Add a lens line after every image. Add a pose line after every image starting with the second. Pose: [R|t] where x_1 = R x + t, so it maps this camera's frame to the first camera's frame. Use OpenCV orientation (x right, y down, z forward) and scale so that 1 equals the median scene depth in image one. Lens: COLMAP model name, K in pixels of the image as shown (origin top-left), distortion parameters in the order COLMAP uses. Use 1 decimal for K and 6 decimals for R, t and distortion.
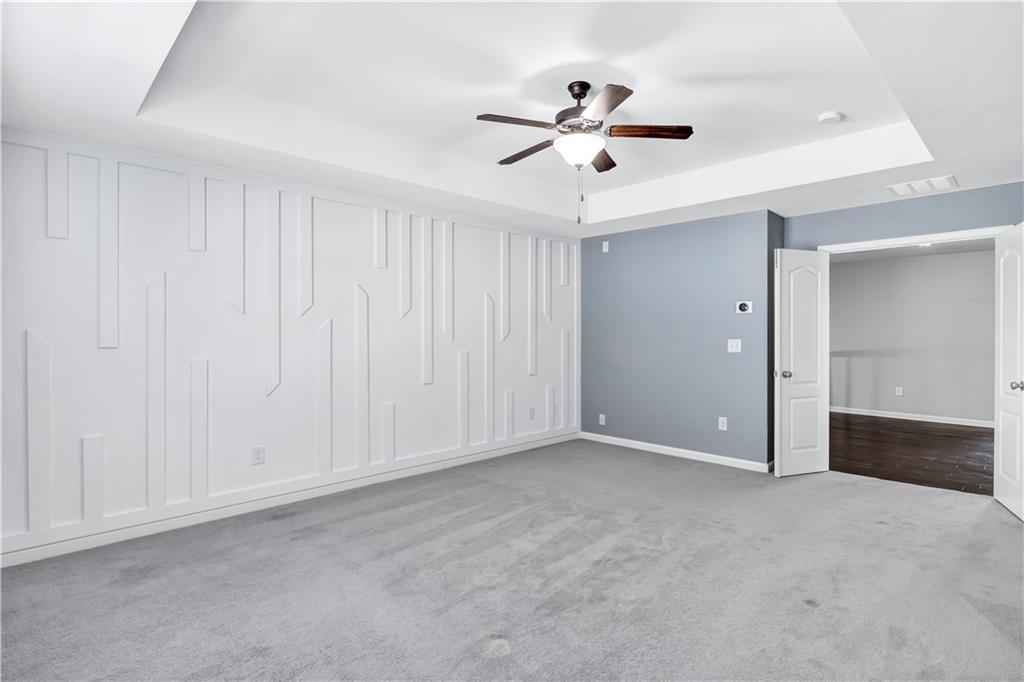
lens RADIAL K [[517.7, 0, 517.2], [0, 517.7, 340.7], [0, 0, 1]] dist [0.001305, -0.000692]
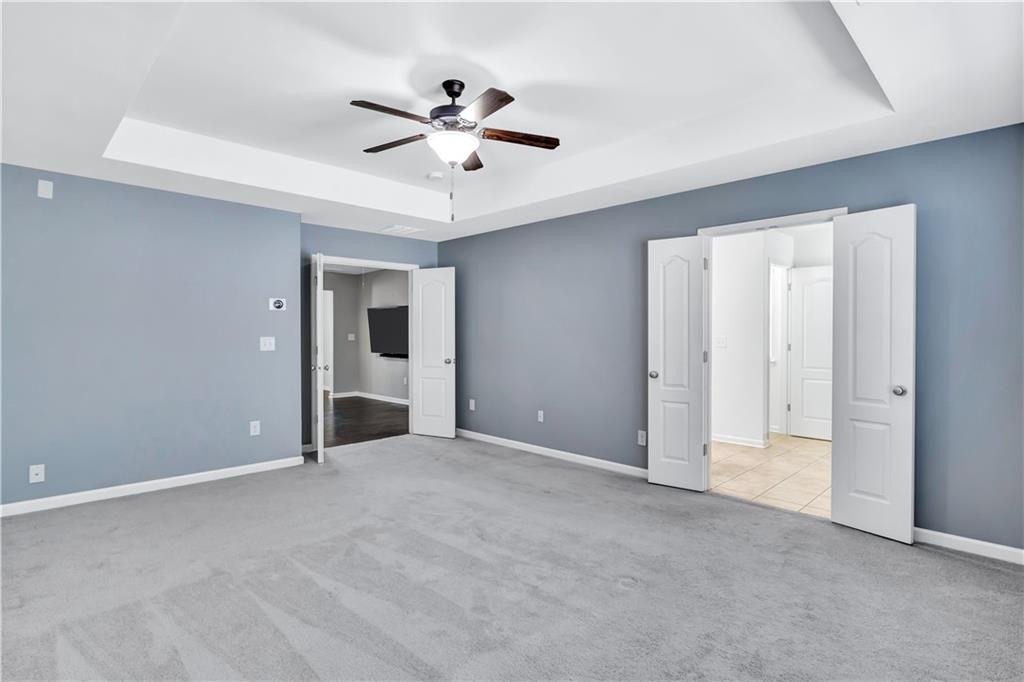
lens RADIAL K [[517.7, 0, 519.1], [0, 517.7, 333.9], [0, 0, 1]] dist [0.001305, -0.000692]
pose [[-0.007386, -0.005096, 0.999960, -0.783943], [0.016796, 0.999845, 0.005219, -0.007921], [-0.999832, 0.016834, -0.007299, 0.781489]]
